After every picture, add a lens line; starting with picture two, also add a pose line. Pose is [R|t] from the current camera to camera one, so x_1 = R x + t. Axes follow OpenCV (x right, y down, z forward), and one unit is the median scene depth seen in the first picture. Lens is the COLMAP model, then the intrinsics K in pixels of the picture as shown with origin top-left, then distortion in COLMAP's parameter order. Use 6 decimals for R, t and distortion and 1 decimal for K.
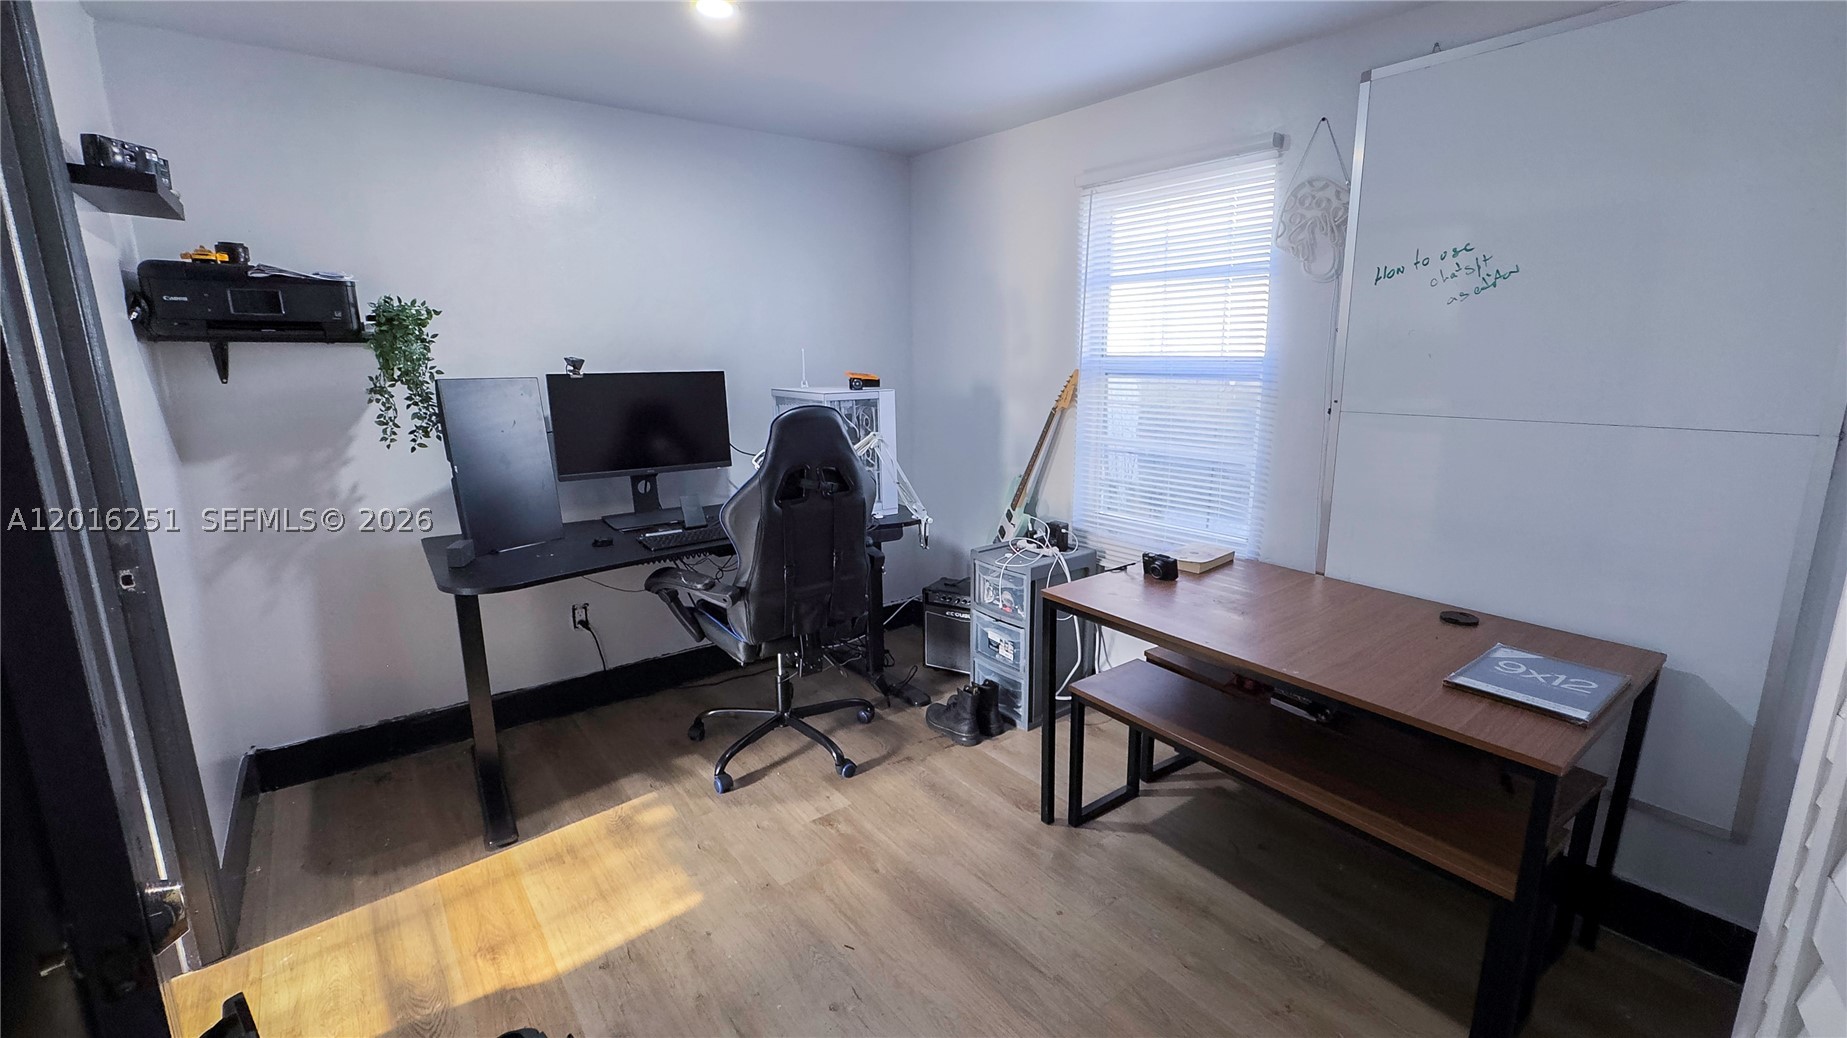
lens RADIAL K [[776.6, 0, 947.5], [0, 776.6, 510.8], [0, 0, 1]] dist [-0.000423, -0.000049]
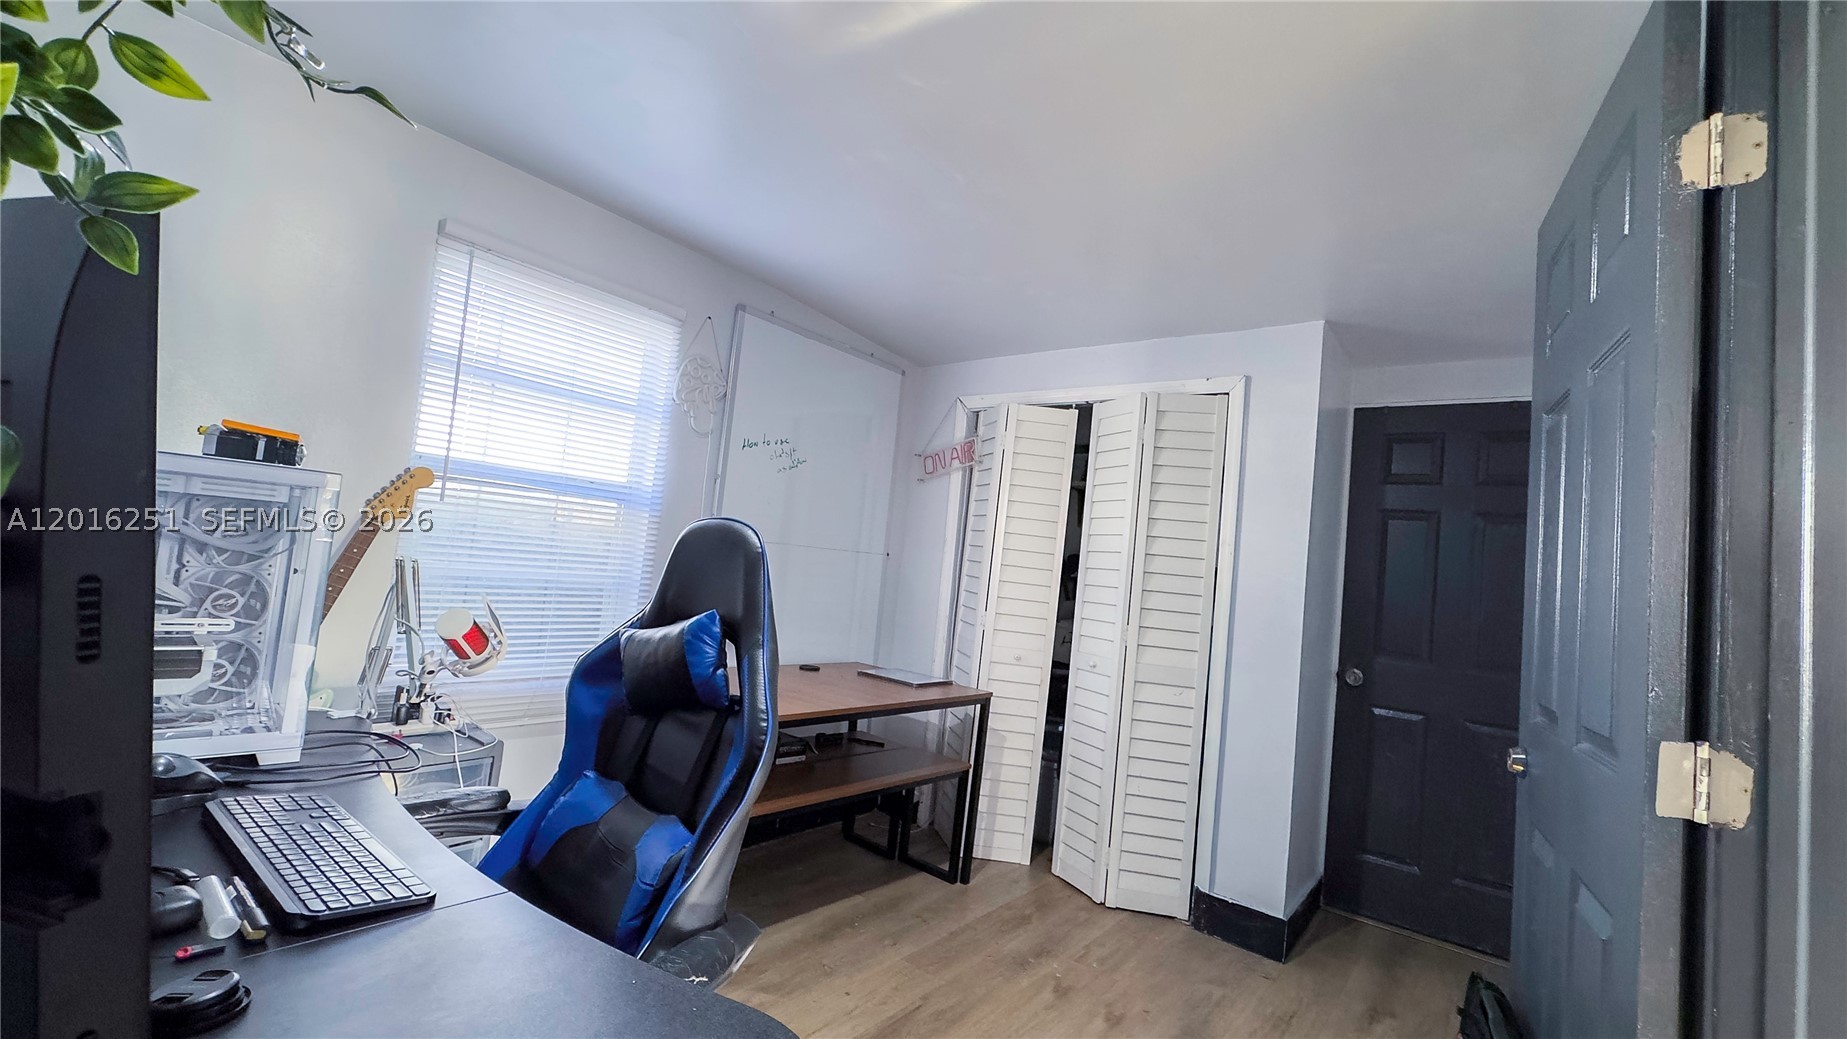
lens RADIAL K [[776.6, 0, 947.5], [0, 776.6, 511.3], [0, 0, 1]] dist [-0.000423, -0.000049]
pose [[-0.243743, 0.052960, 0.968393, -0.976173], [0.099175, 0.994635, -0.029432, -0.107592], [-0.964756, 0.088867, -0.247688, 1.074007]]
